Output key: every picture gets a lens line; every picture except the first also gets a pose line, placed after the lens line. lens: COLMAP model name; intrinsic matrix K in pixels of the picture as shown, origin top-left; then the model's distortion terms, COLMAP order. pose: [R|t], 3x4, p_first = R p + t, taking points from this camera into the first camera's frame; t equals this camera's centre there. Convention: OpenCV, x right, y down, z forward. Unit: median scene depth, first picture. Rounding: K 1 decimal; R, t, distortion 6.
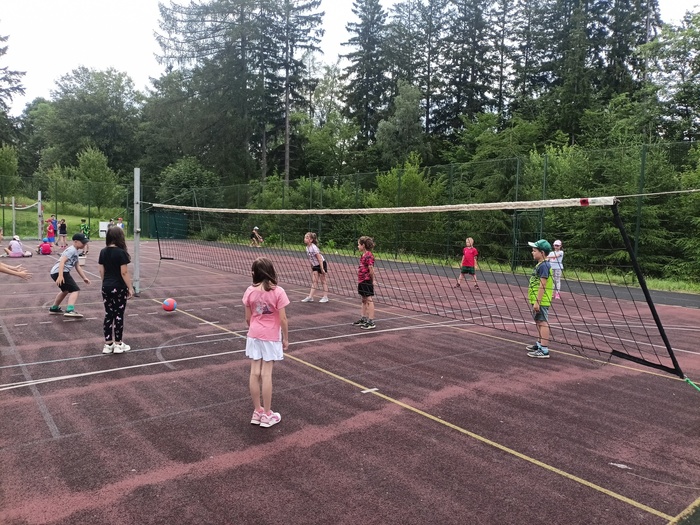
lens RADIAL K [[516.0, 0, 351.3], [0, 516.0, 261.2], [0, 0, 1]] dist [0.013908, -0.009512]
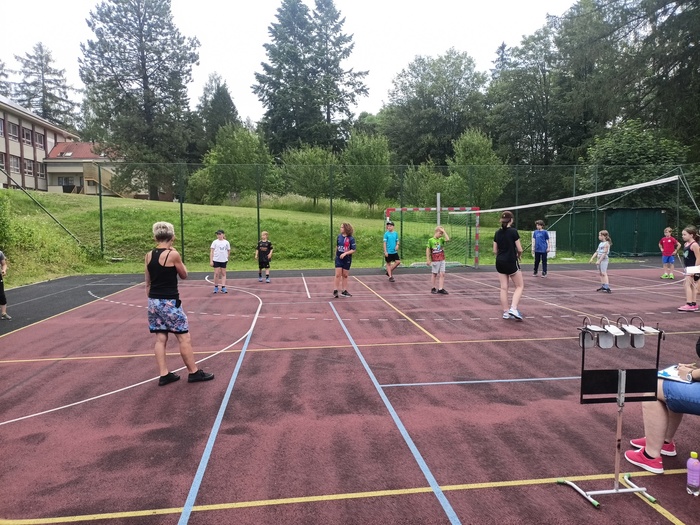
lens RADIAL K [[516.0, 0, 351.2], [0, 516.0, 266.7], [0, 0, 1]] dist [0.013908, -0.009512]
pose [[0.850828, -0.013604, -0.525267, -0.175246], [0.016842, 0.999857, 0.001385, -0.021196], [0.525174, -0.010025, 0.850936, 0.199574]]
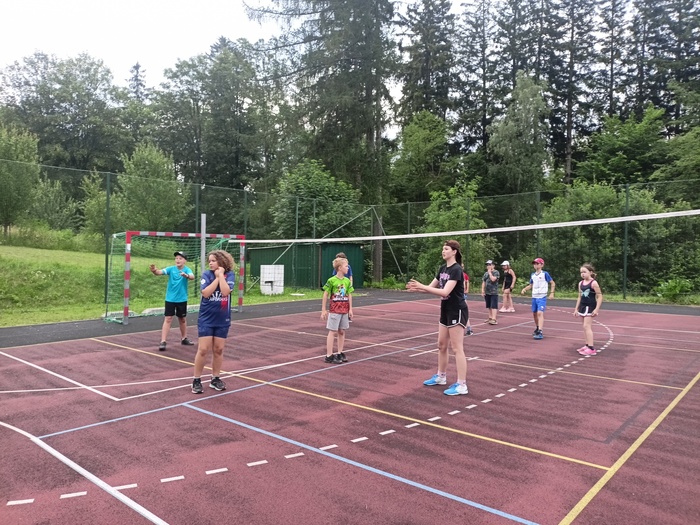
lens RADIAL K [[516.0, 0, 349.6], [0, 516.0, 257.9], [0, 0, 1]] dist [0.013908, -0.009512]
pose [[0.983507, -0.041791, 0.175975, -0.258917], [0.051414, 0.997401, -0.050485, -0.028566], [-0.173408, 0.058699, 0.983099, 0.248042]]
